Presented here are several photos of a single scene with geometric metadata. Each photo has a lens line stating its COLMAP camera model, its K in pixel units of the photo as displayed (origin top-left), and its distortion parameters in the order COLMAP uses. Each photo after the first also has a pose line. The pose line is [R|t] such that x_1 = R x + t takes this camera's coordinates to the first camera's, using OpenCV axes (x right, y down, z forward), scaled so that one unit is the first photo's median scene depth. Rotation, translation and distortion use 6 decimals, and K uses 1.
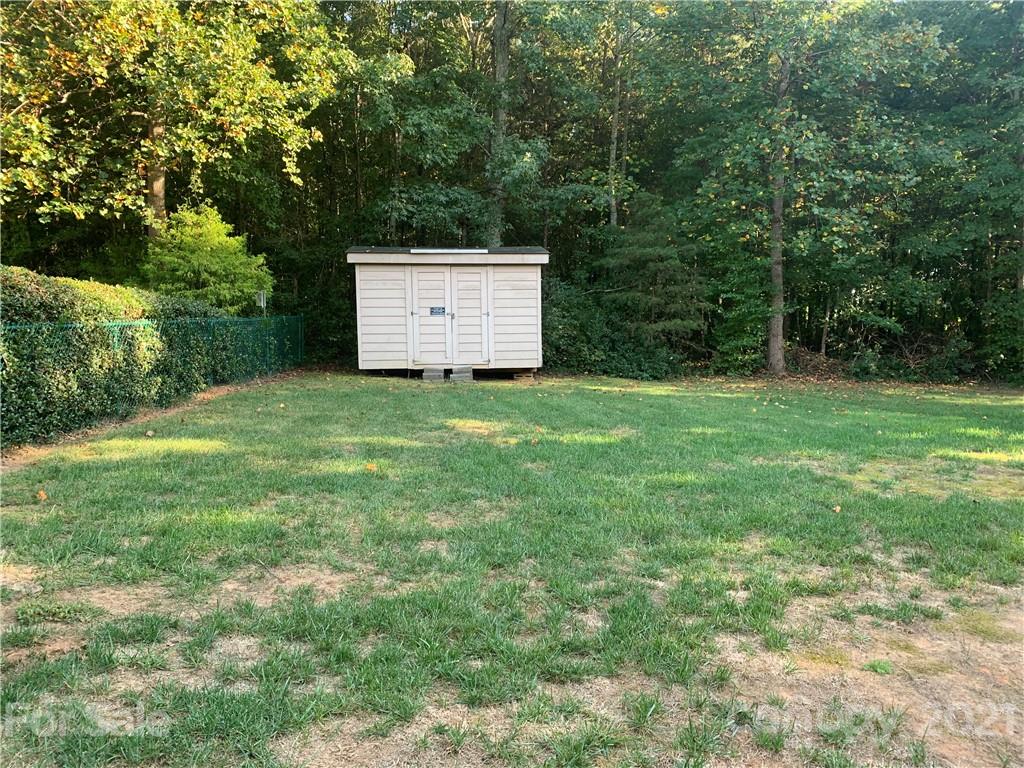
lens RADIAL K [[811.3, 0, 512.0], [0, 811.3, 384.0], [0, 0, 1]] dist [0.060694, -0.105907]
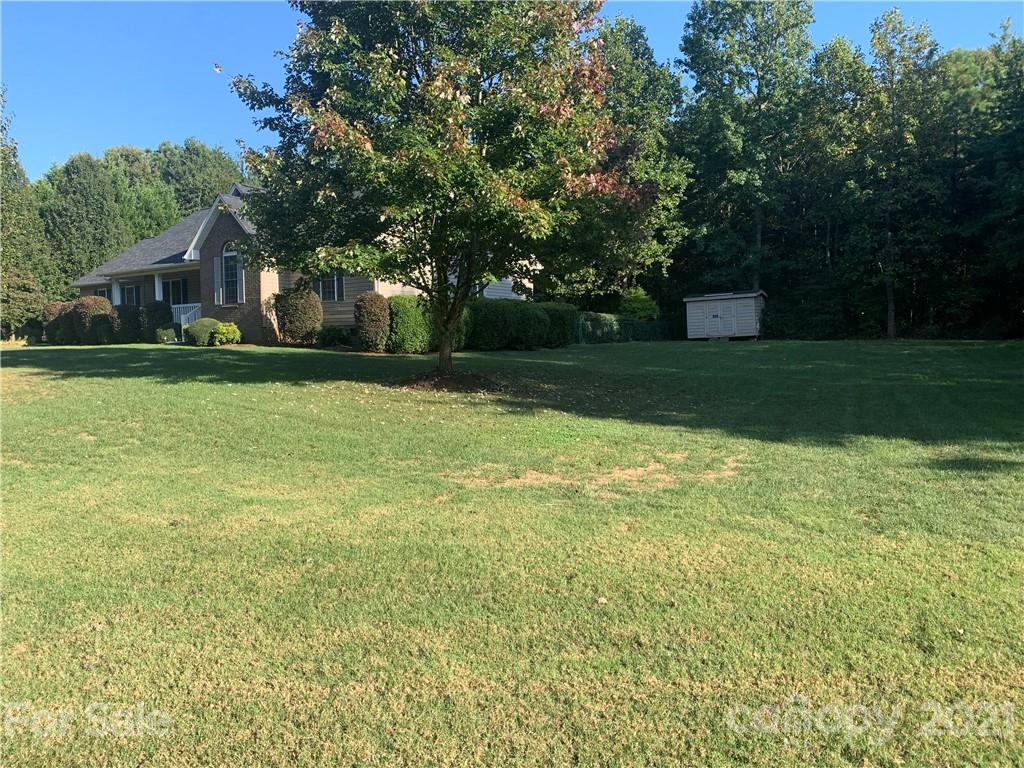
lens RADIAL K [[811.3, 0, 512.0], [0, 811.3, 384.0], [0, 0, 1]] dist [0.060694, -0.105907]
pose [[0.829382, -0.005507, -0.558655, 0.920795], [-0.005140, 0.999834, -0.017486, 0.201132], [0.558659, 0.017374, 0.829216, -1.763011]]
